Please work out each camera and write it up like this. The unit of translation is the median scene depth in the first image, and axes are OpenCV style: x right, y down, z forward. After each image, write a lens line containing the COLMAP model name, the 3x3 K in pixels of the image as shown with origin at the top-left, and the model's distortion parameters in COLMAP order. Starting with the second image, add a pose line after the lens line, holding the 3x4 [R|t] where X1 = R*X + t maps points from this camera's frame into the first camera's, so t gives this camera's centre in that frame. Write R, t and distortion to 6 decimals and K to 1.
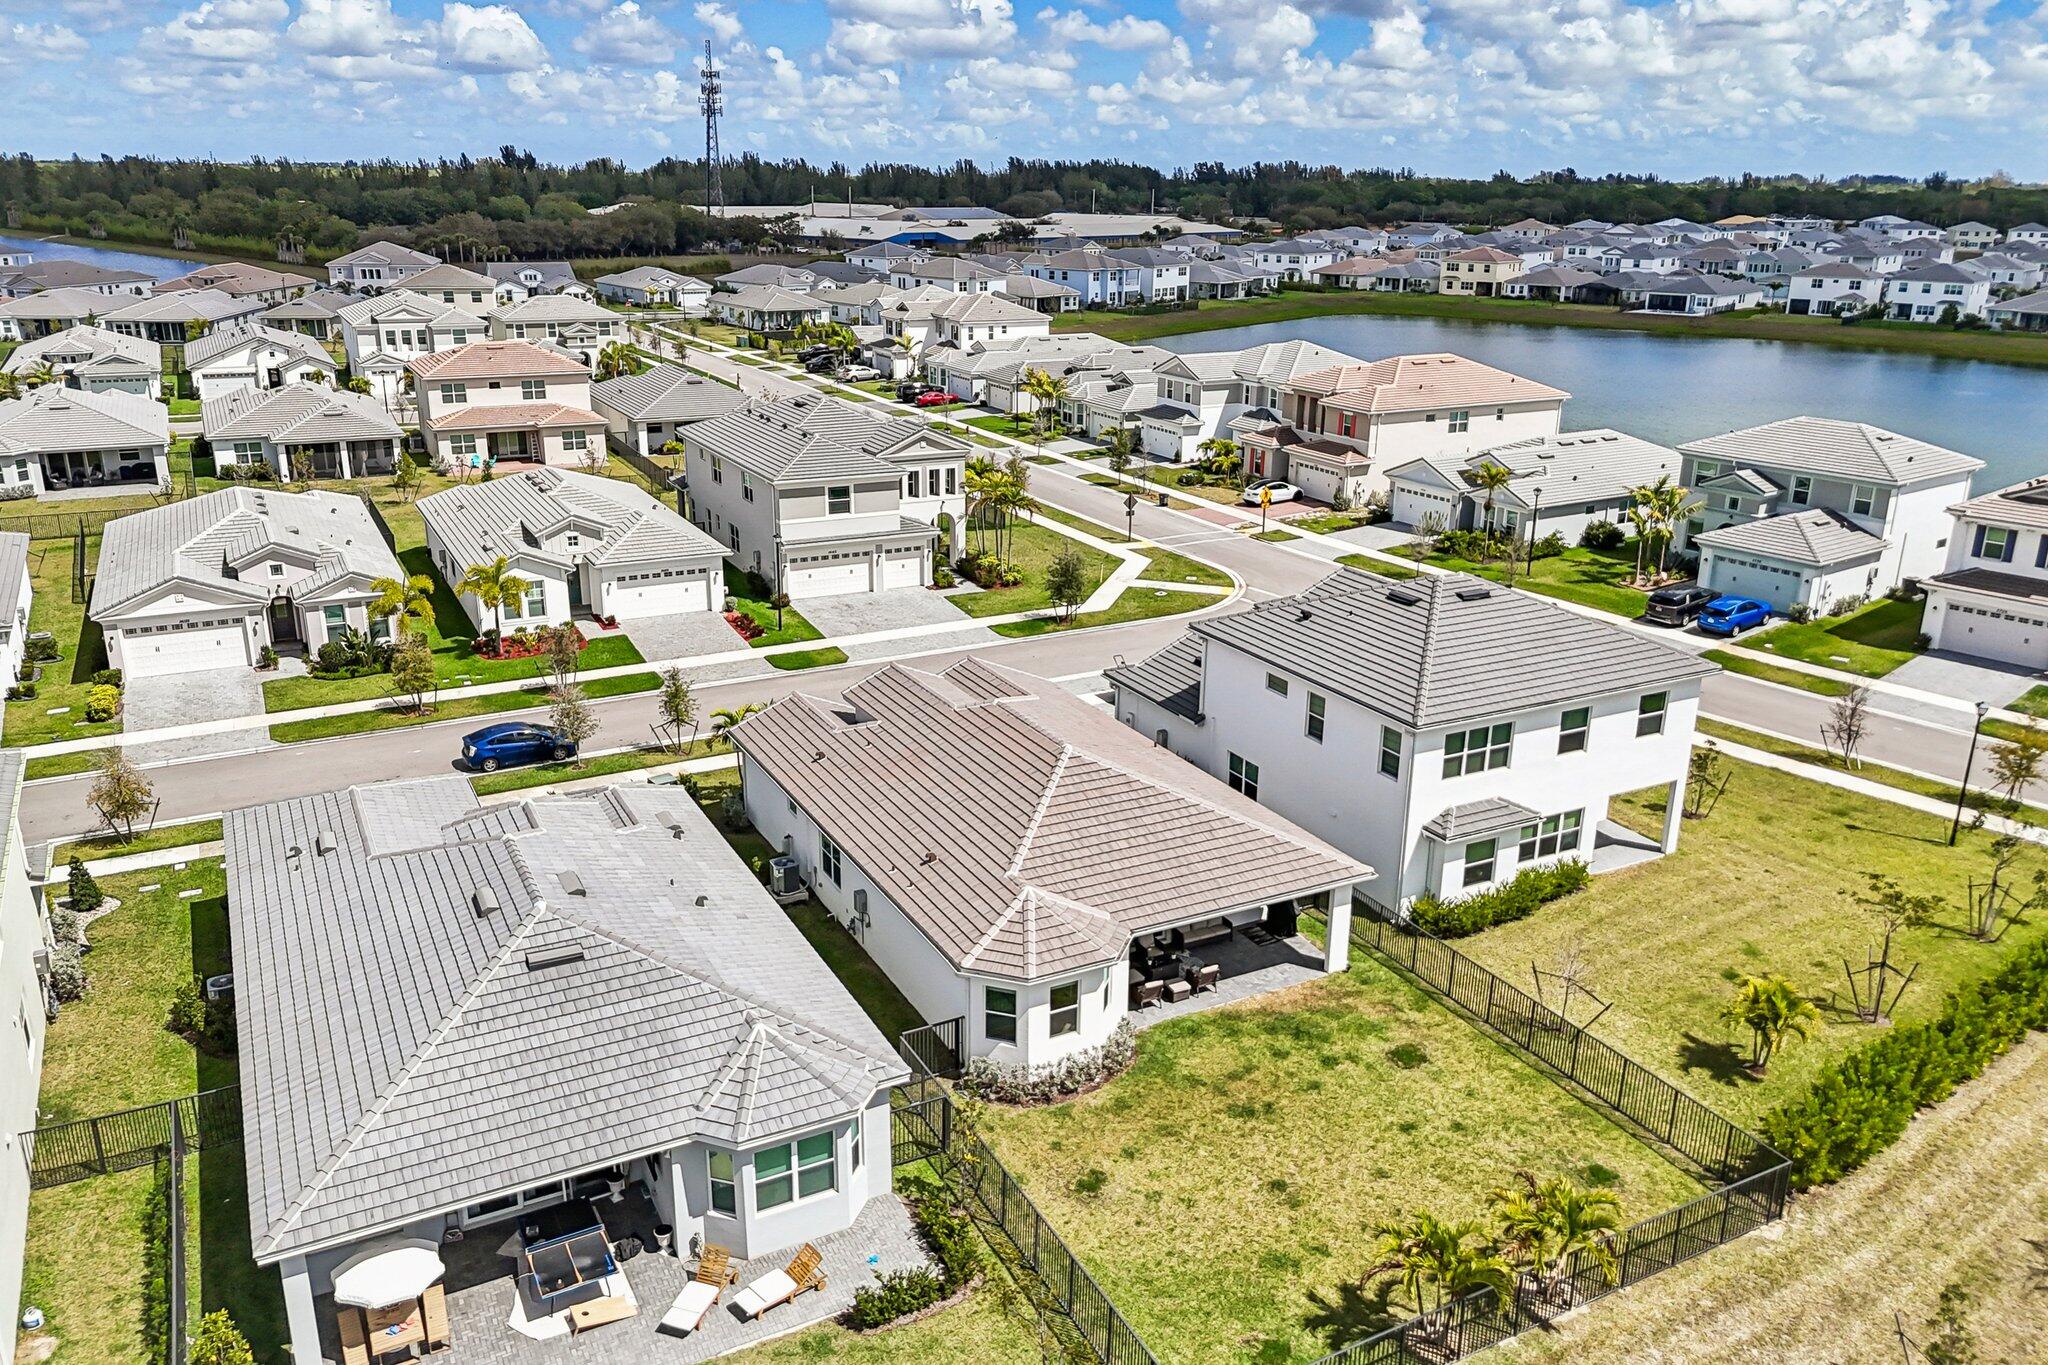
lens RADIAL K [[1509.2, 0, 1035.4], [0, 1509.2, 688.6], [0, 0, 1]] dist [0.070971, -0.088707]
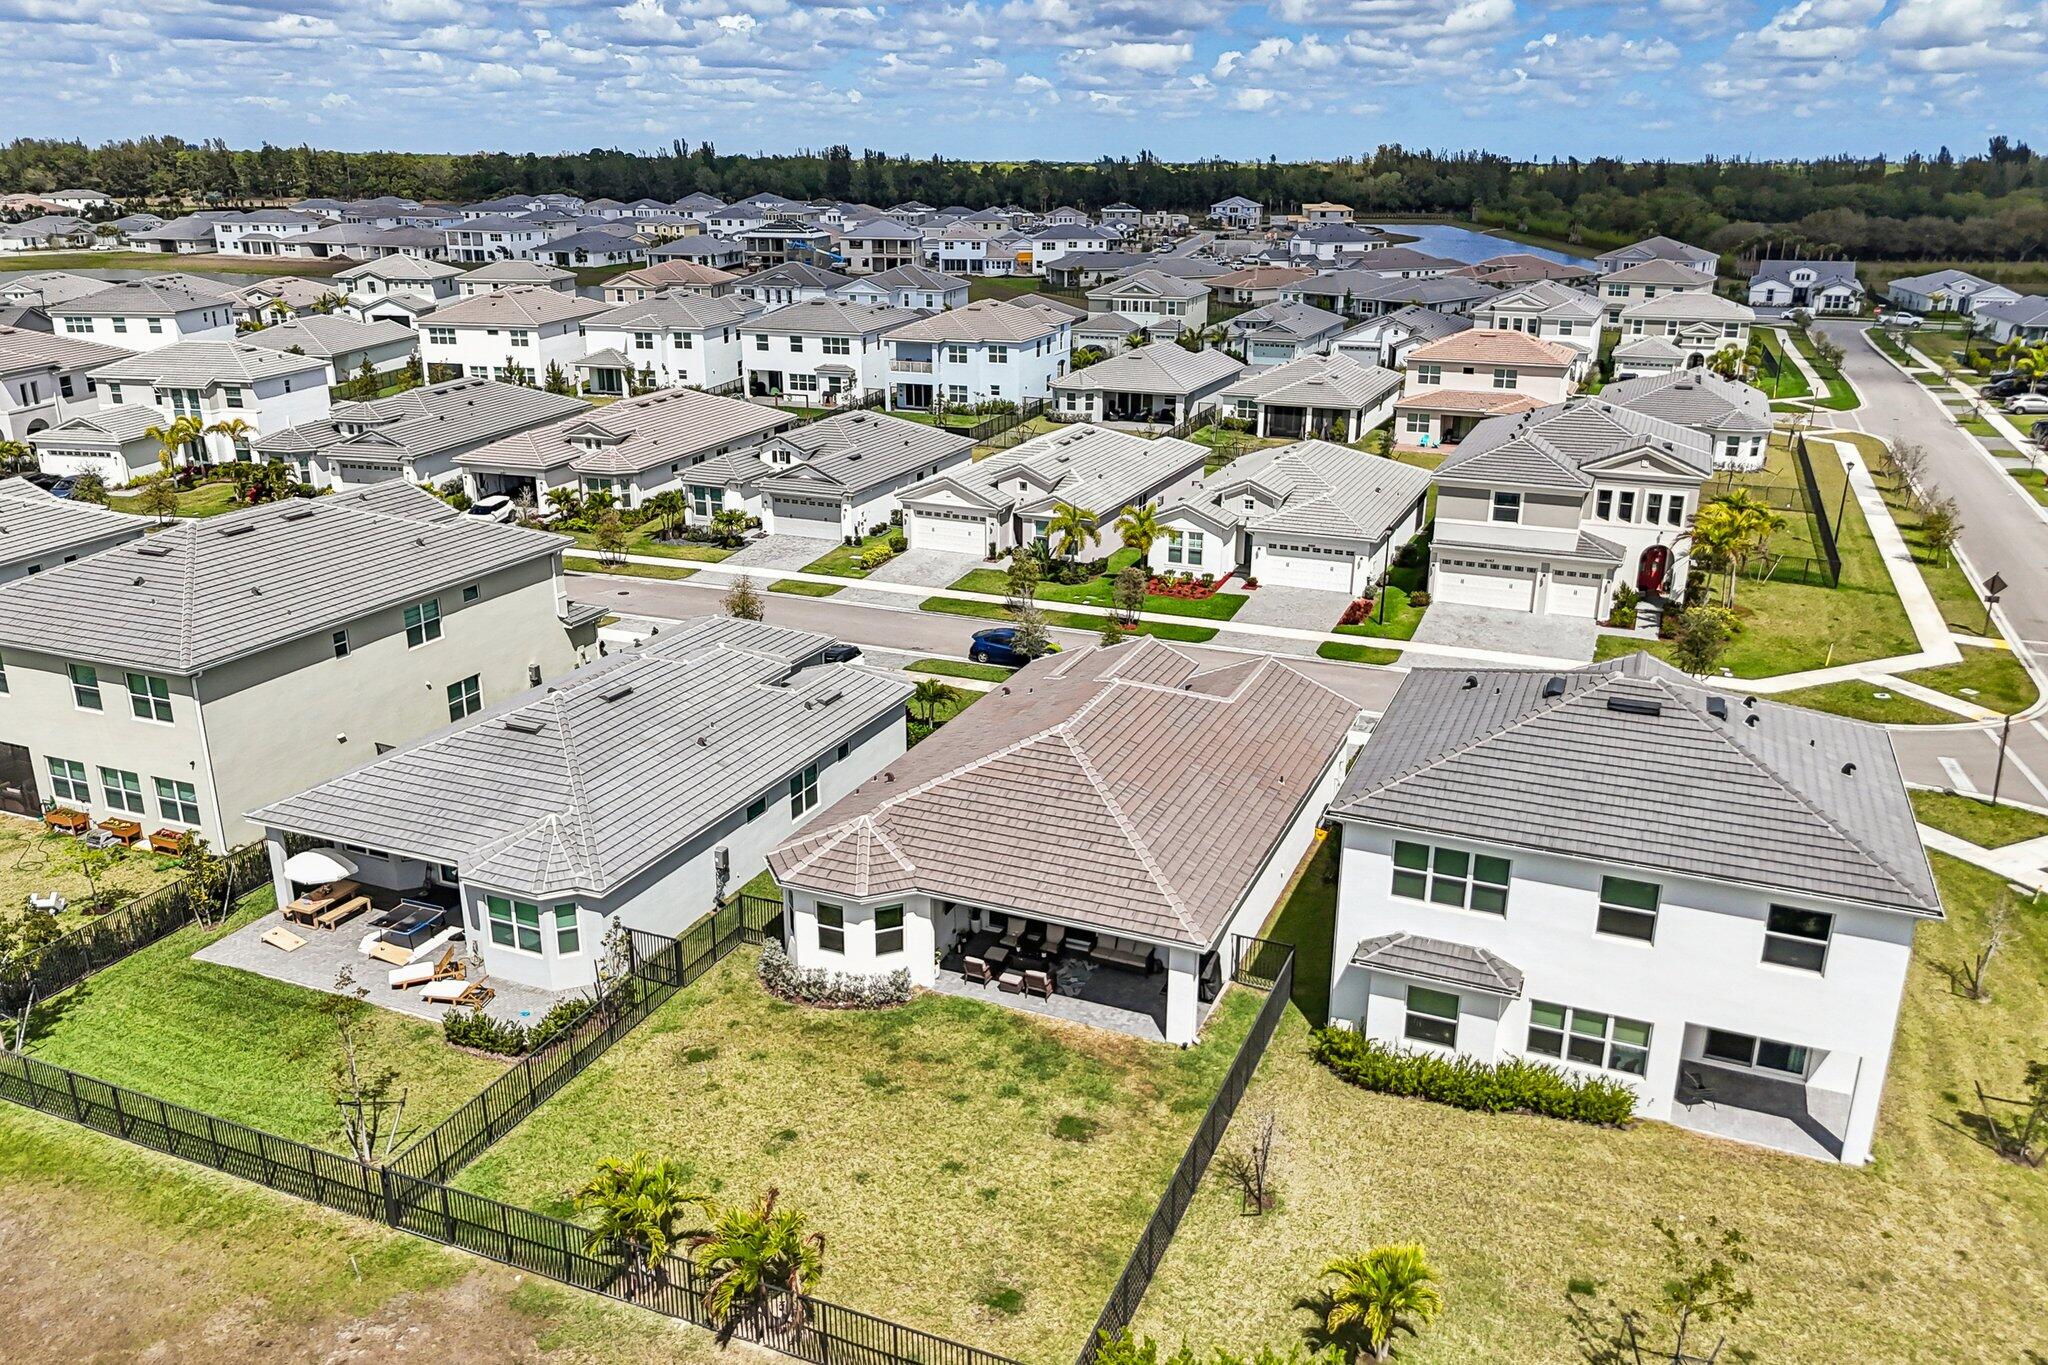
lens RADIAL K [[1509.2, 0, 1035.4], [0, 1509.2, 688.6], [0, 0, 1]] dist [0.070971, -0.088707]
pose [[0.628585, 0.243906, -0.738506, 0.412757], [-0.243502, 0.963532, 0.110967, -0.051082], [0.738639, 0.110075, 0.665053, 0.178480]]
